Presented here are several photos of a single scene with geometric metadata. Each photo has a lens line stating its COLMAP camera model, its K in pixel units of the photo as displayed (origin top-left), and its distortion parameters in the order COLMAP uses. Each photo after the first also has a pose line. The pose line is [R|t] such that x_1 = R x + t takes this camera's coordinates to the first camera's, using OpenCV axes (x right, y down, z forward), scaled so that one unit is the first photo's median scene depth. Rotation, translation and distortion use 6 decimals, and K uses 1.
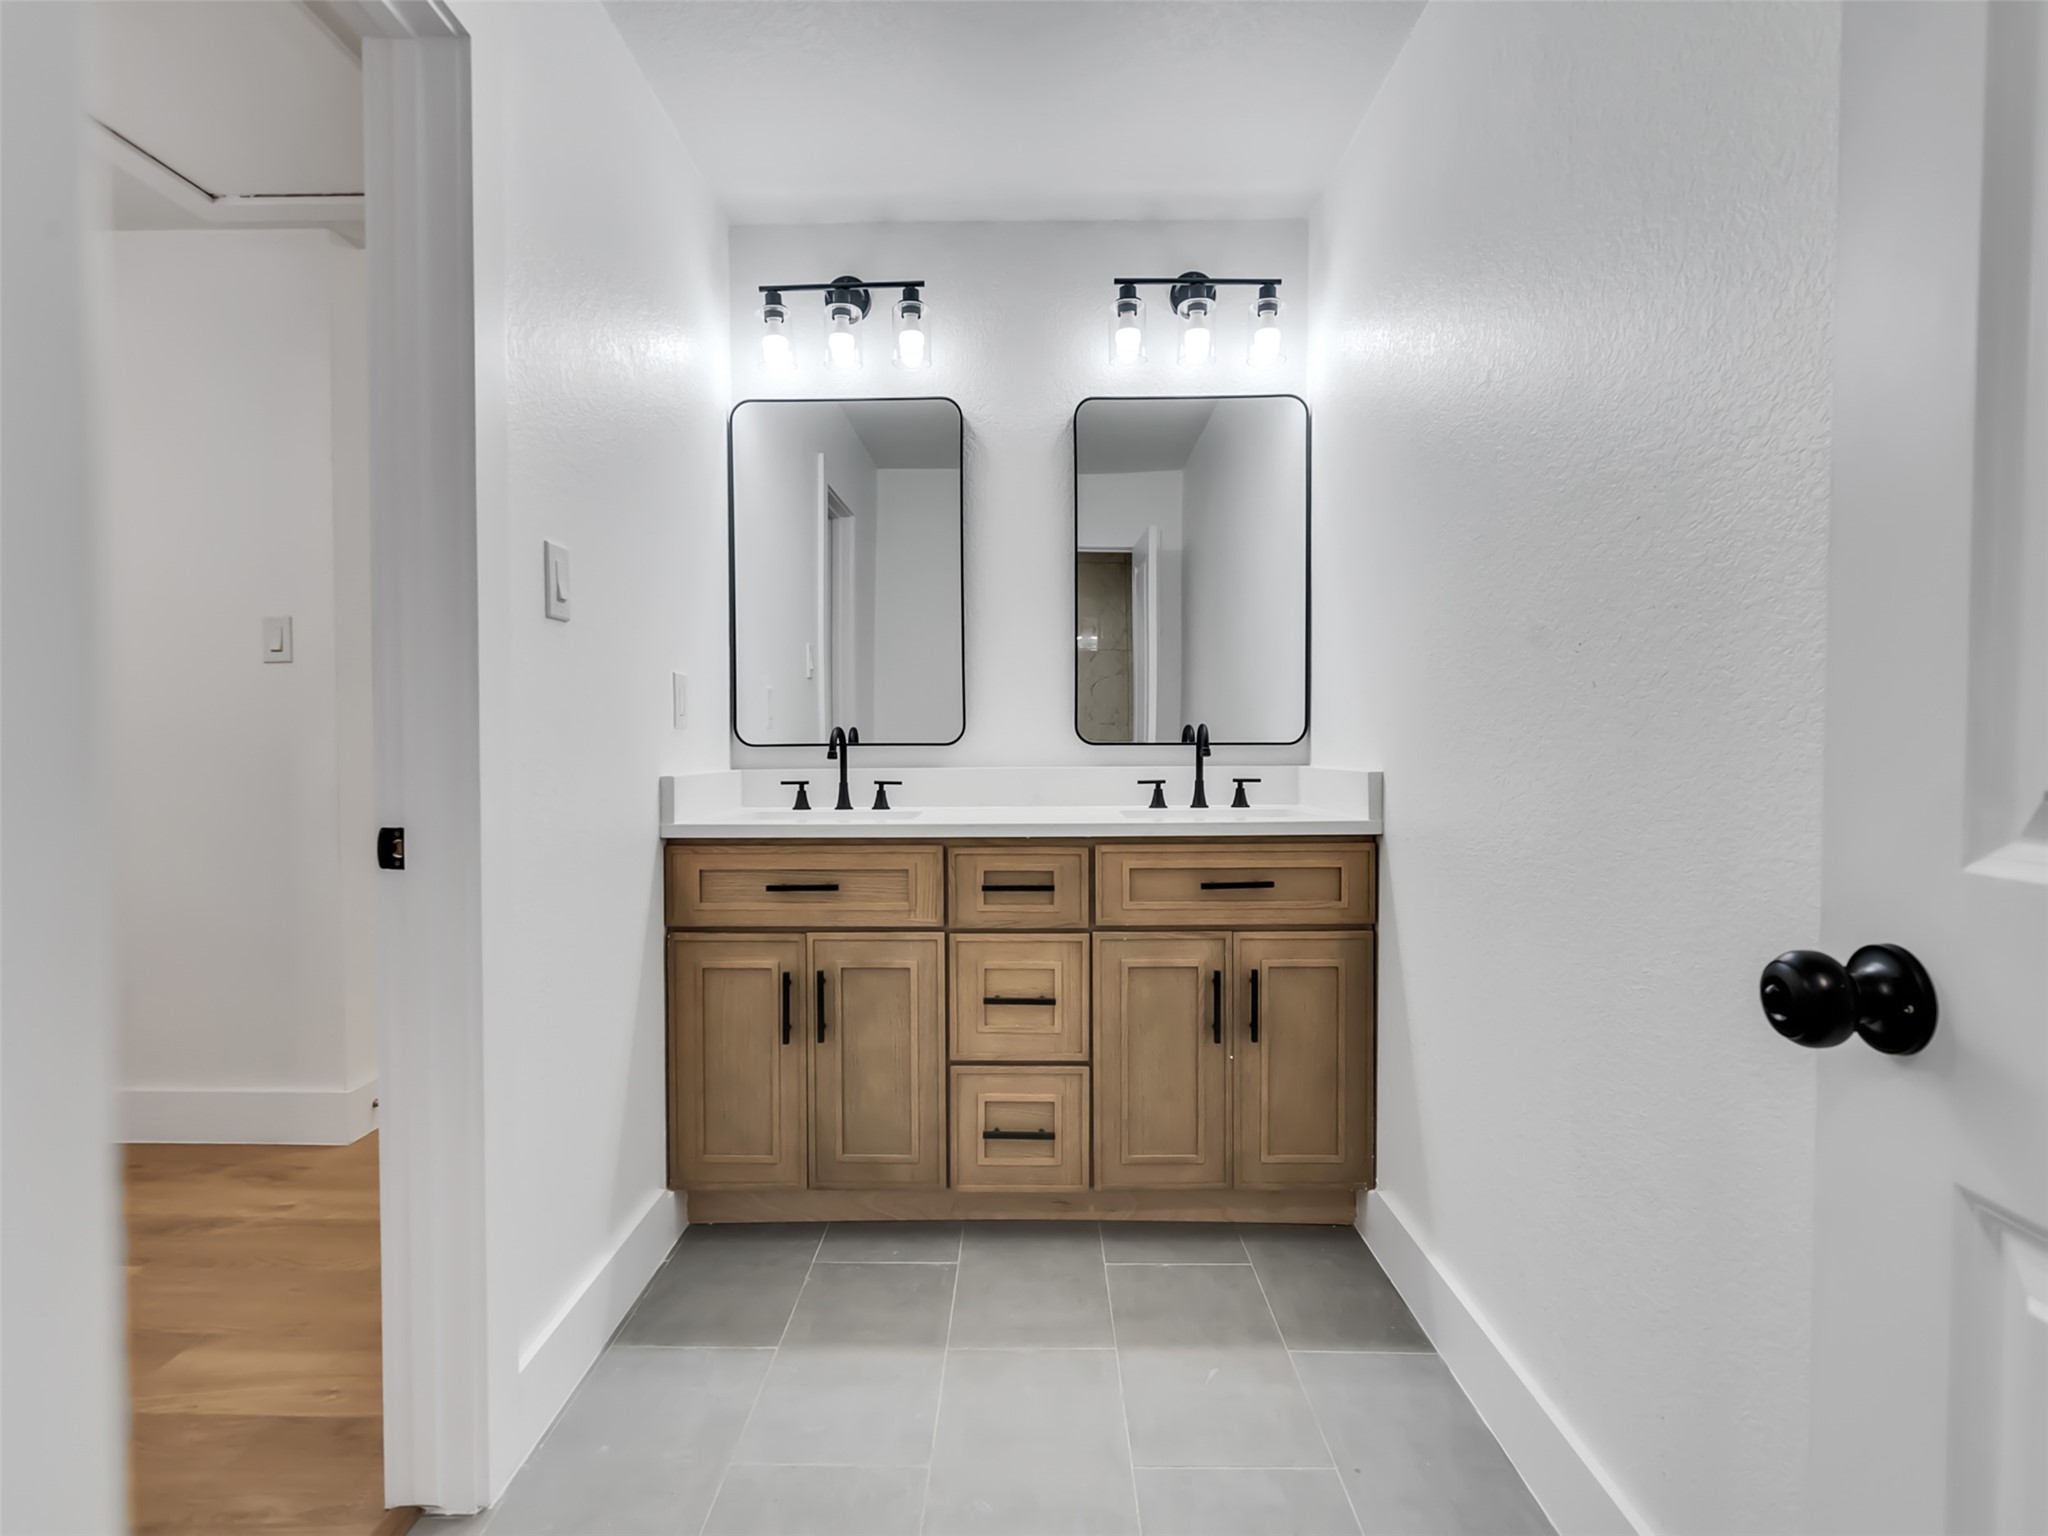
lens RADIAL K [[1054.6, 0, 1009.8], [0, 1054.6, 764.5], [0, 0, 1]] dist [-0.004018, 0.002267]
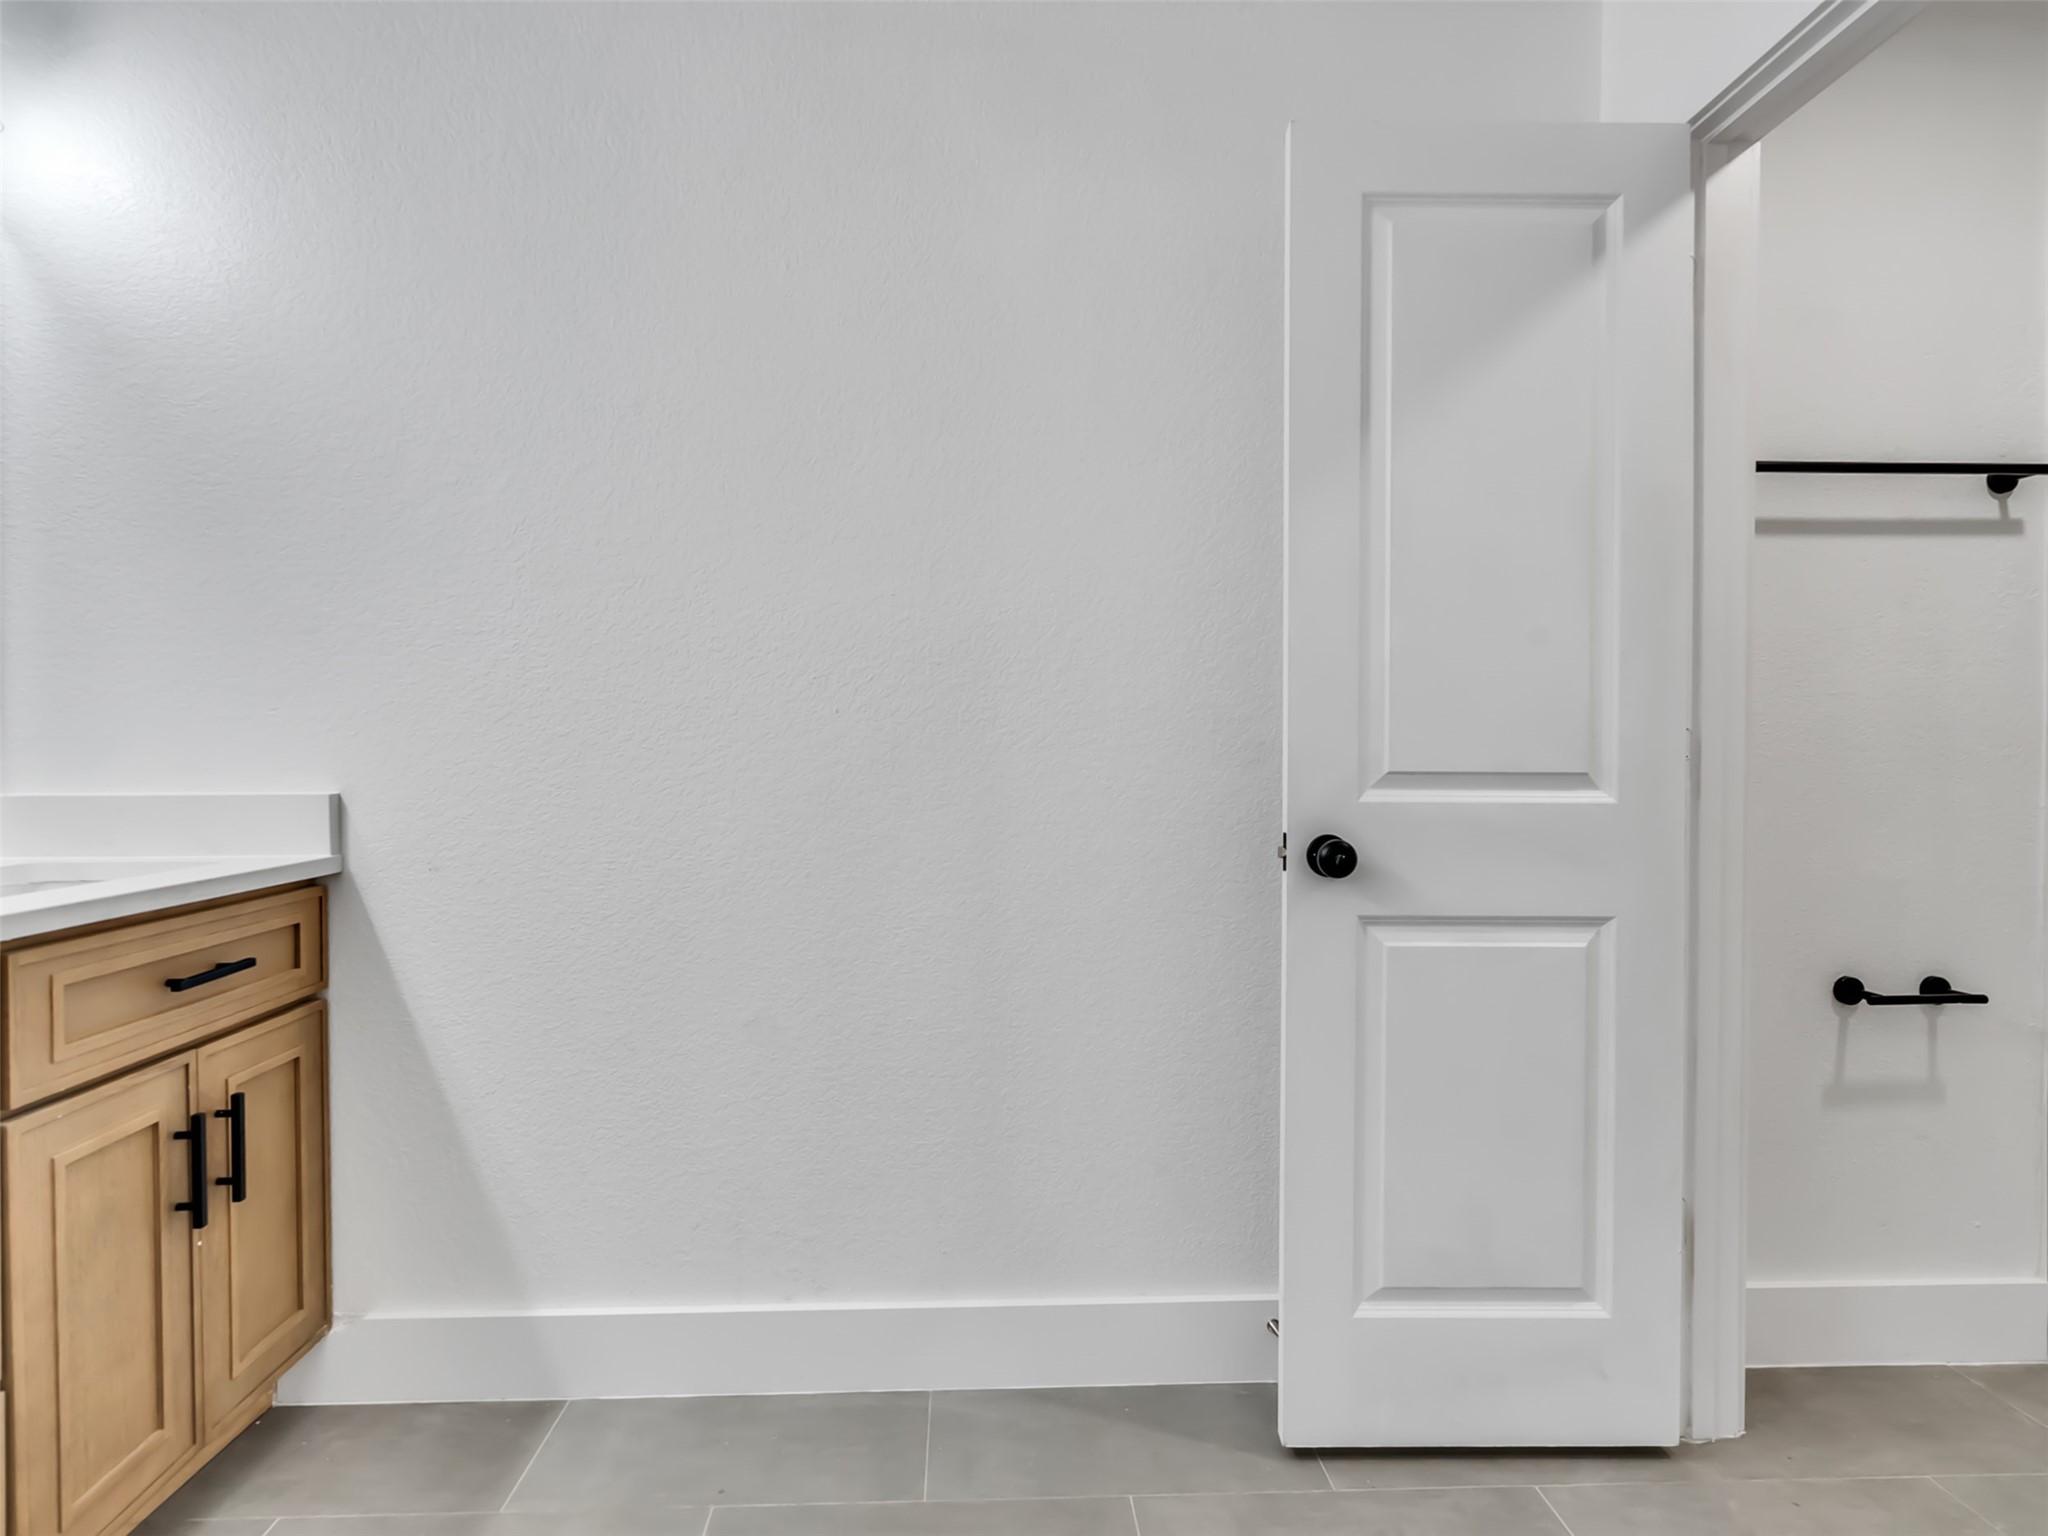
lens RADIAL K [[1054.6, 0, 1009.8], [0, 1054.6, 764.5], [0, 0, 1]] dist [-0.004018, 0.002267]
pose [[-0.074131, -0.003303, 0.997243, -0.471430], [0.021529, 0.999756, 0.004912, -0.008103], [-0.997016, 0.021834, -0.074042, 0.549752]]
